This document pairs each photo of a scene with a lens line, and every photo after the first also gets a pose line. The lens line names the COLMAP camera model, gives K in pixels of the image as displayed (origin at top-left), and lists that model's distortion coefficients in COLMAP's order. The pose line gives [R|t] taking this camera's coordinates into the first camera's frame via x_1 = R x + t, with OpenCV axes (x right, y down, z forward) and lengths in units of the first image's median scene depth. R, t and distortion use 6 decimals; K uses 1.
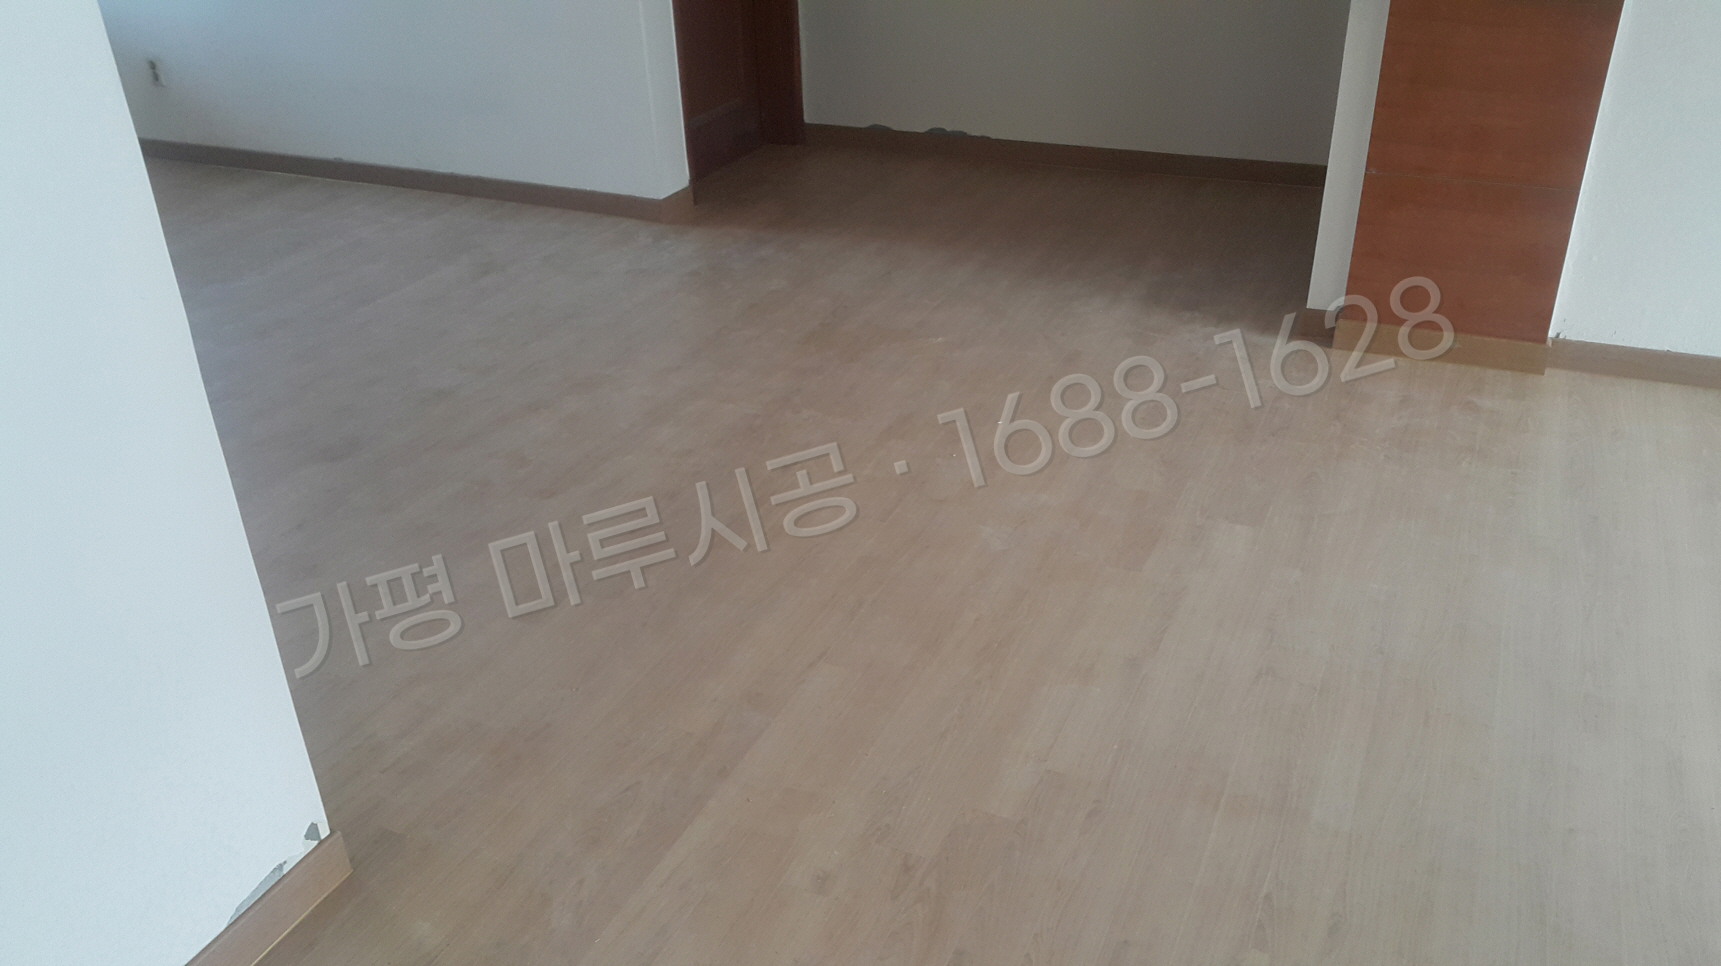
lens RADIAL K [[1325.5, 0, 860.5], [0, 1325.5, 483.0], [0, 0, 1]] dist [0.004367, 0.000611]
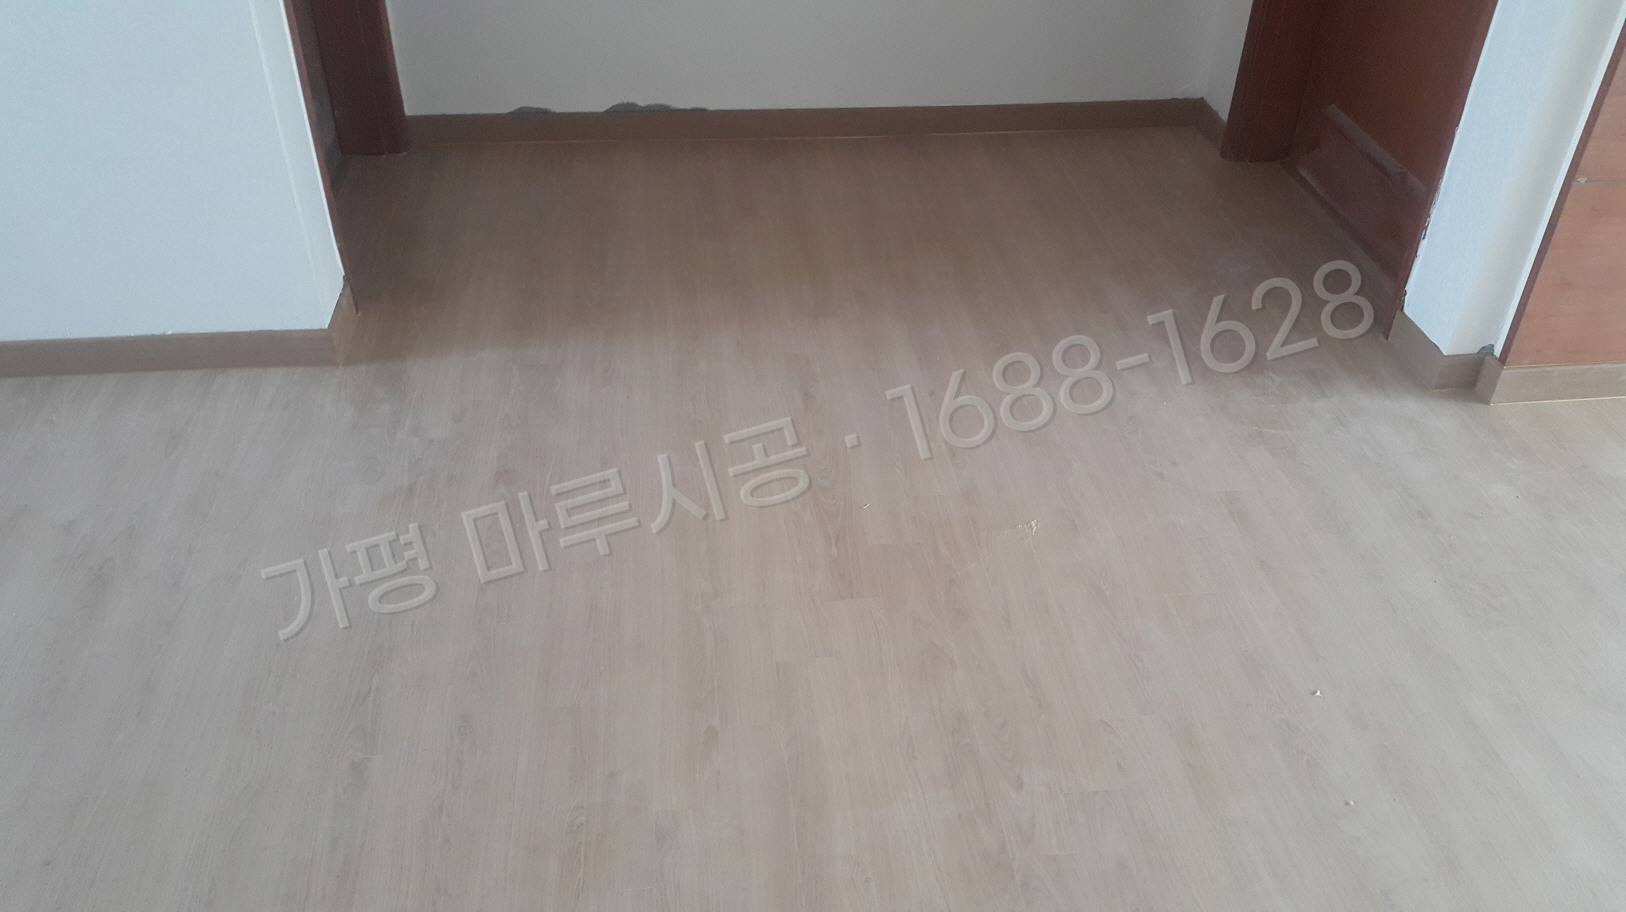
lens RADIAL K [[1252.4, 0, 813.0], [0, 1252.4, 456.0], [0, 0, 1]] dist [0.004367, 0.000611]
pose [[0.855976, -0.270073, 0.440870, -0.198663], [0.211097, 0.960968, 0.178824, -0.187627], [-0.471957, -0.060003, 0.879577, 0.365574]]
